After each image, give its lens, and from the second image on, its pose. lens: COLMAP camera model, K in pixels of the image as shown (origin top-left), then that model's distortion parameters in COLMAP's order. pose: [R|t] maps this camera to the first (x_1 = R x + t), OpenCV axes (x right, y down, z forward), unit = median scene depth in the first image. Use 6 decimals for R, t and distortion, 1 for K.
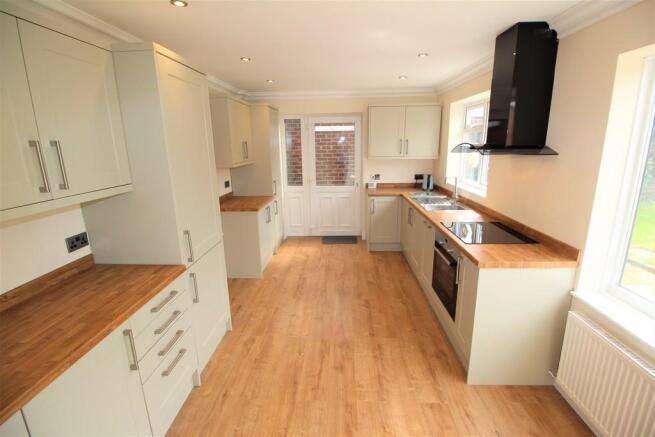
lens RADIAL K [[304.3, 0, 327.4], [0, 304.3, 212.7], [0, 0, 1]] dist [-0.003771, -0.000829]
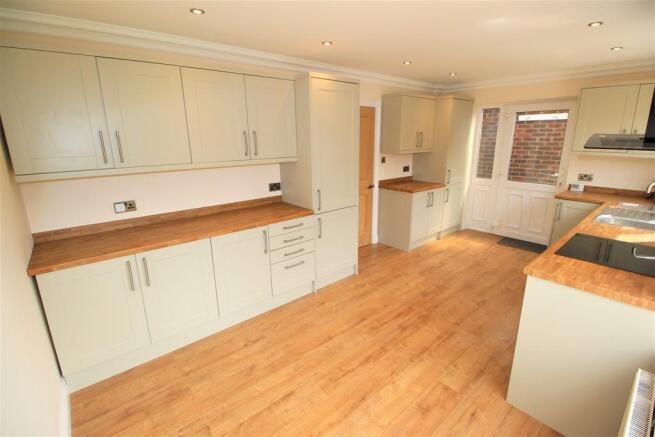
lens RADIAL K [[304.3, 0, 327.4], [0, 304.3, 212.7], [0, 0, 1]] dist [-0.003771, -0.000829]
pose [[0.676840, 0.187612, -0.711821, 0.449126], [-0.167263, 0.980880, 0.099484, 0.008185], [0.716876, 0.051727, 0.695279, -0.029168]]
